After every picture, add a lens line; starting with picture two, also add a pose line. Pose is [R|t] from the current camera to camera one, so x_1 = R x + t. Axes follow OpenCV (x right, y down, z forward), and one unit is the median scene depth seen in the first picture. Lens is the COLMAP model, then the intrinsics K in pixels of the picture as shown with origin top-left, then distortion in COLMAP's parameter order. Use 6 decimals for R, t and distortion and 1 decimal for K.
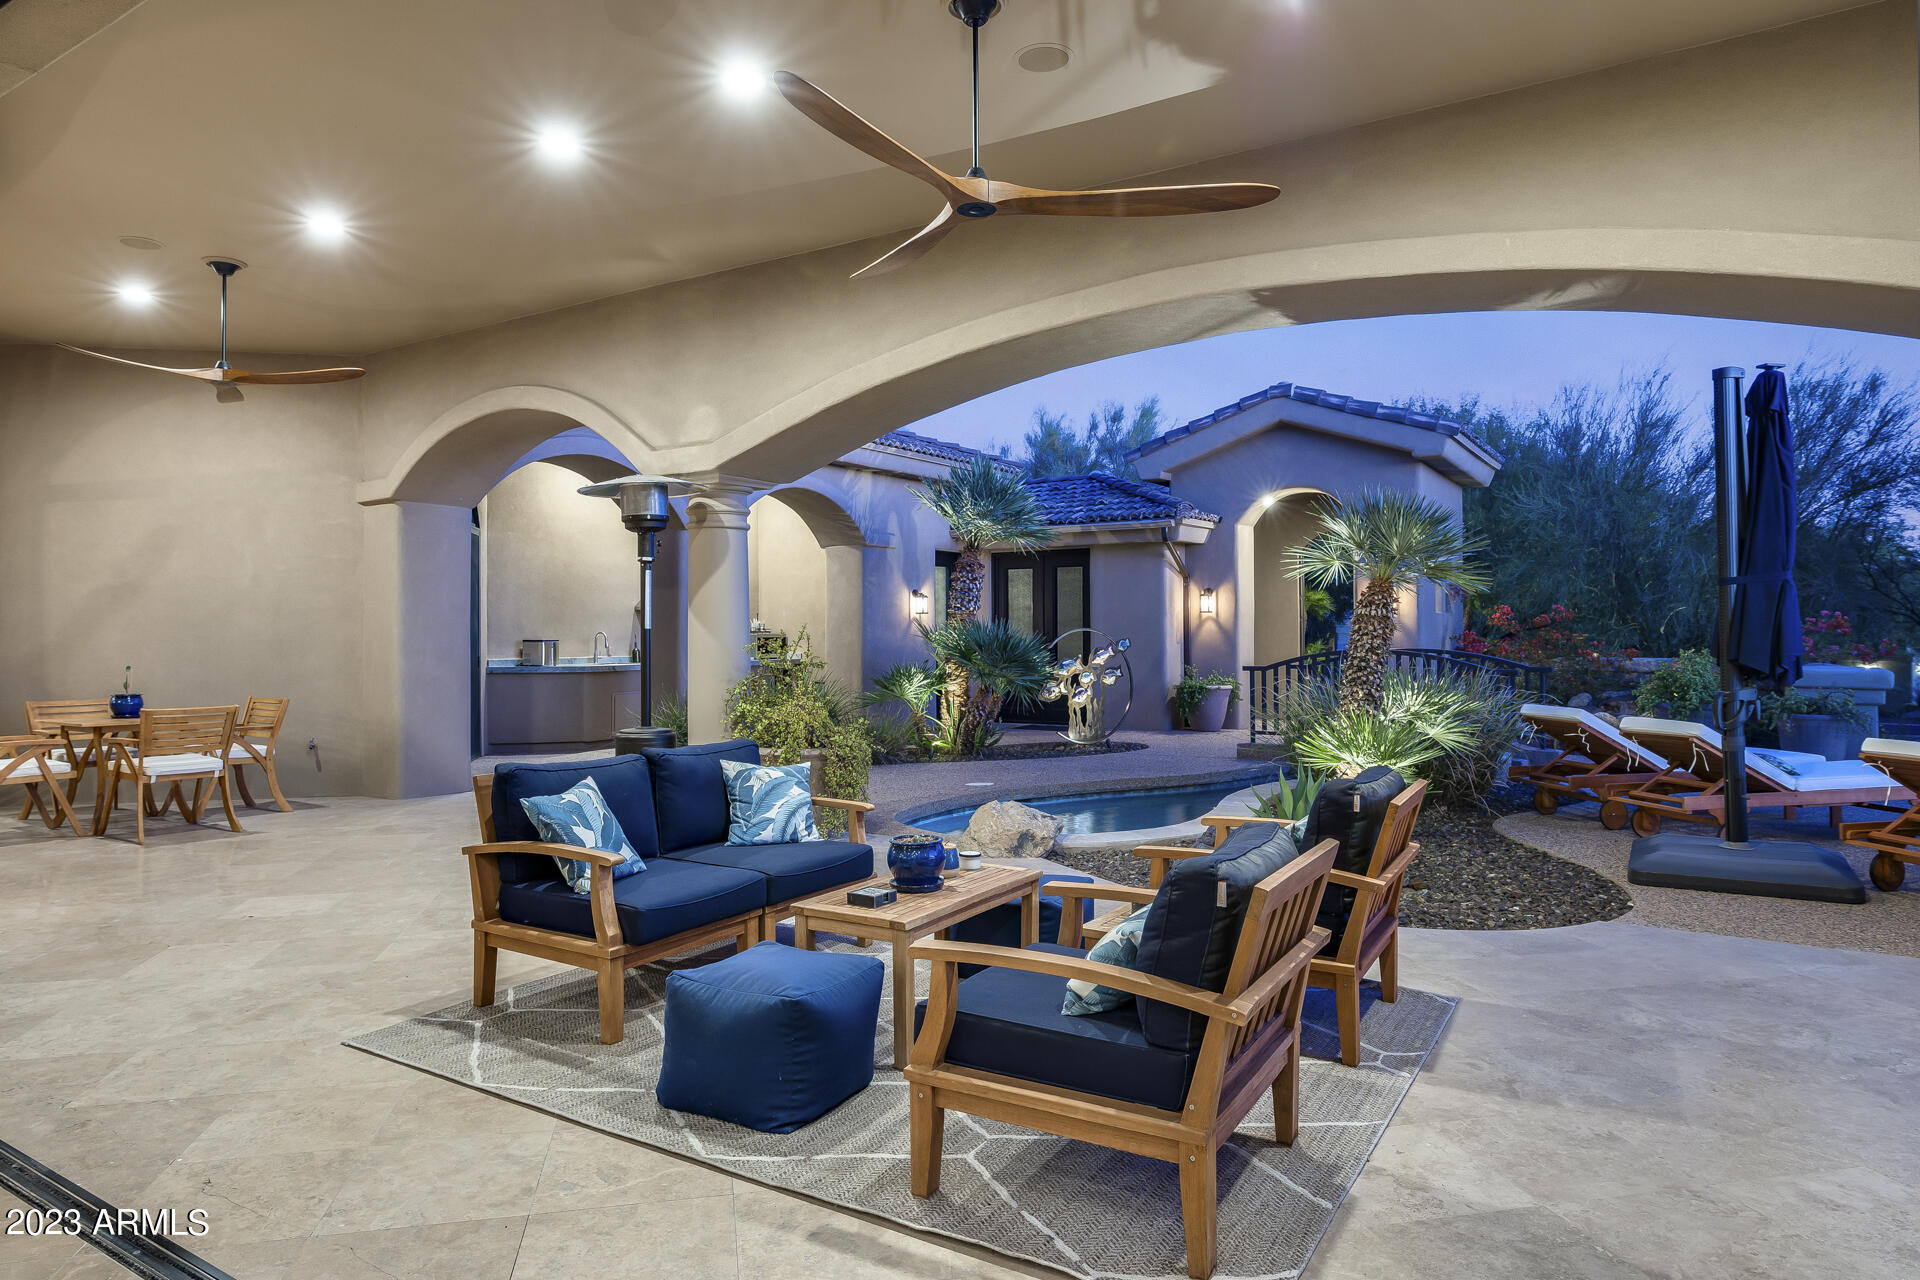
lens RADIAL K [[1147.1, 0, 960.0], [0, 1147.1, 640.0], [0, 0, 1]] dist [0.000163, -0.000191]
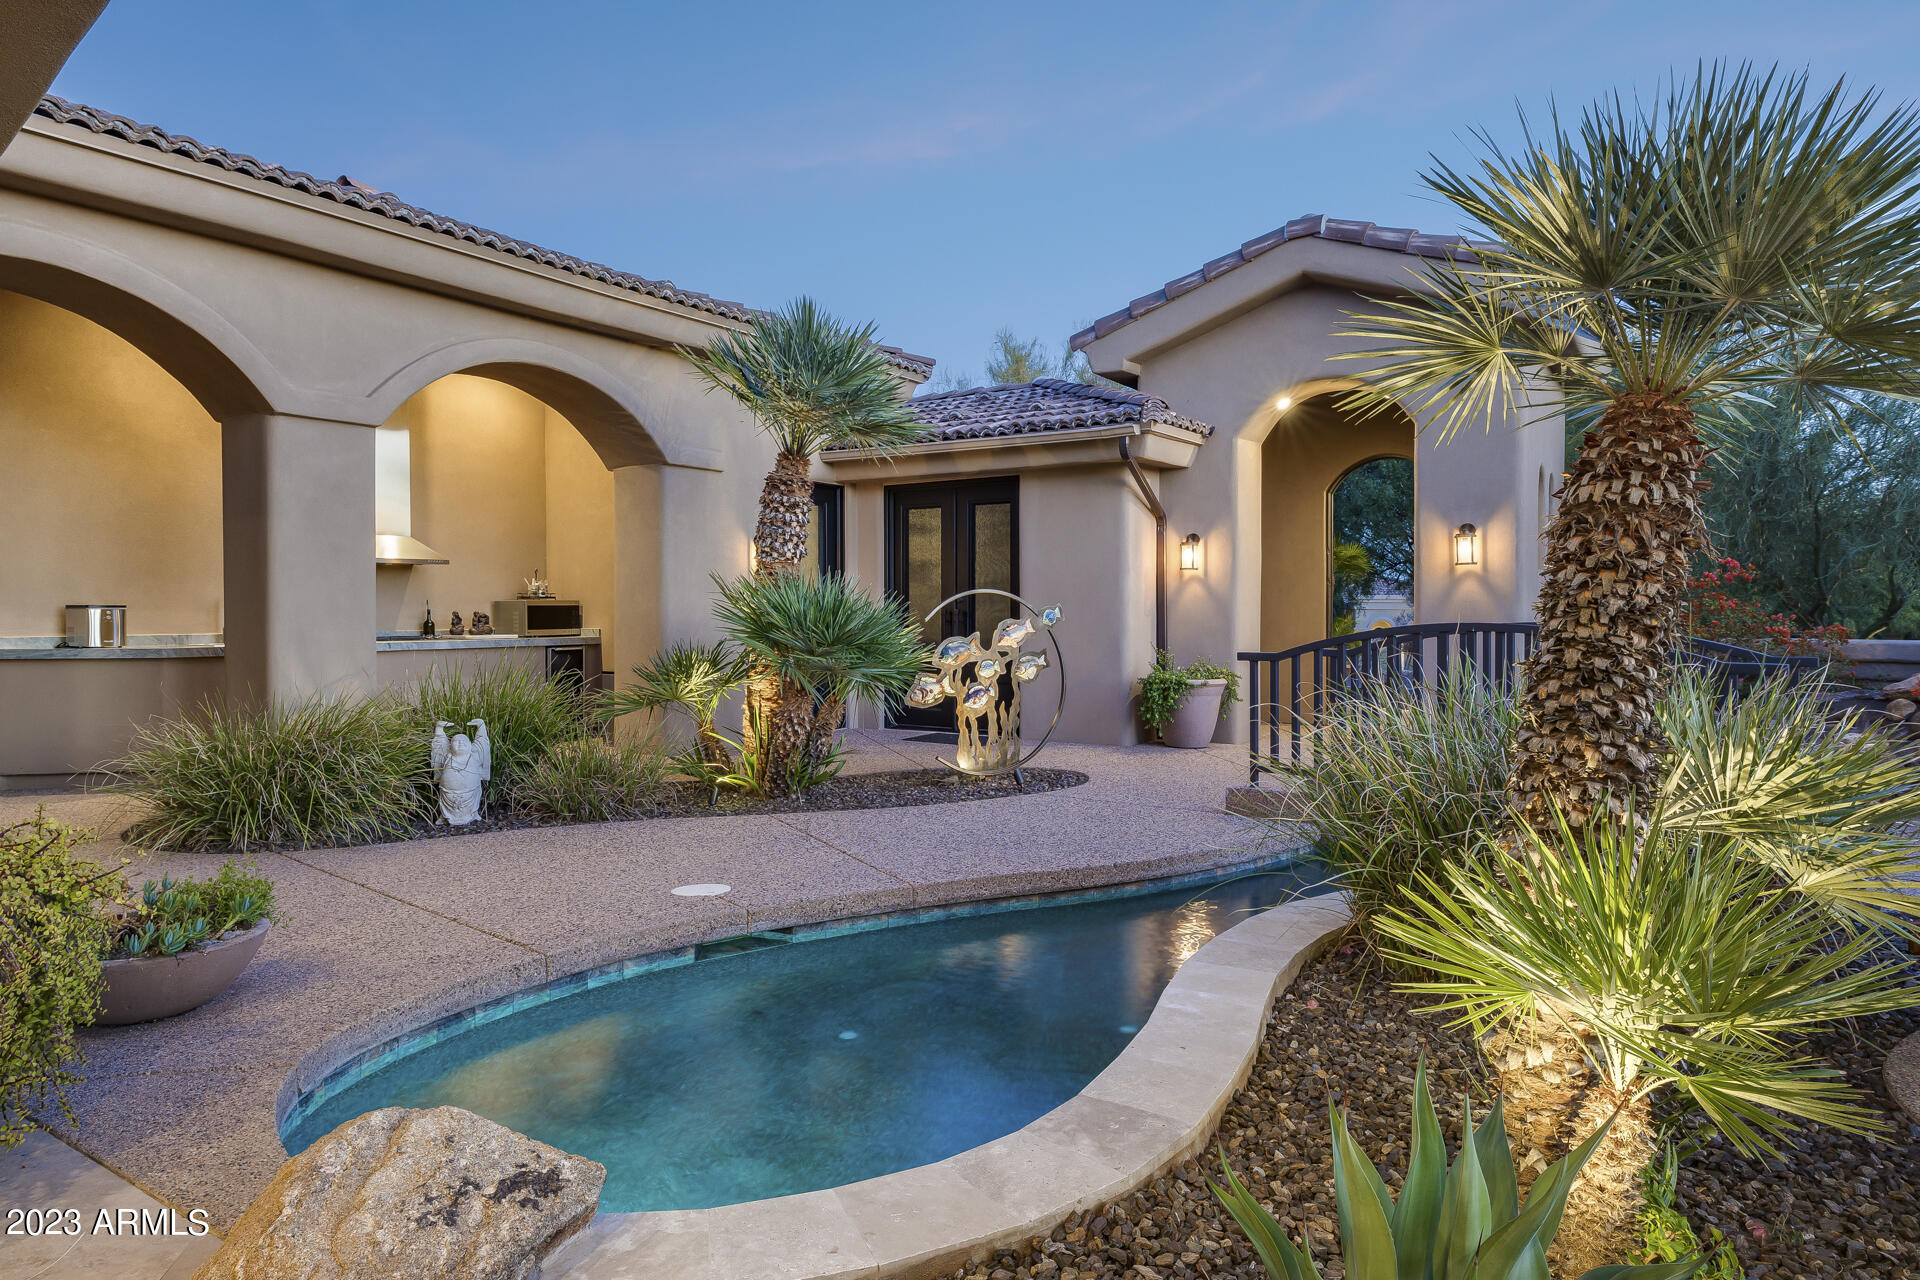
lens RADIAL K [[1133.4, 0, 960.0], [0, 1133.4, 640.0], [0, 0, 1]] dist [0.022040, -0.000059]
pose [[0.999926, 0.002758, -0.011835, 0.100101], [-0.002523, 0.999800, 0.019817, 0.004970], [0.011887, -0.019786, 0.999734, 0.376846]]
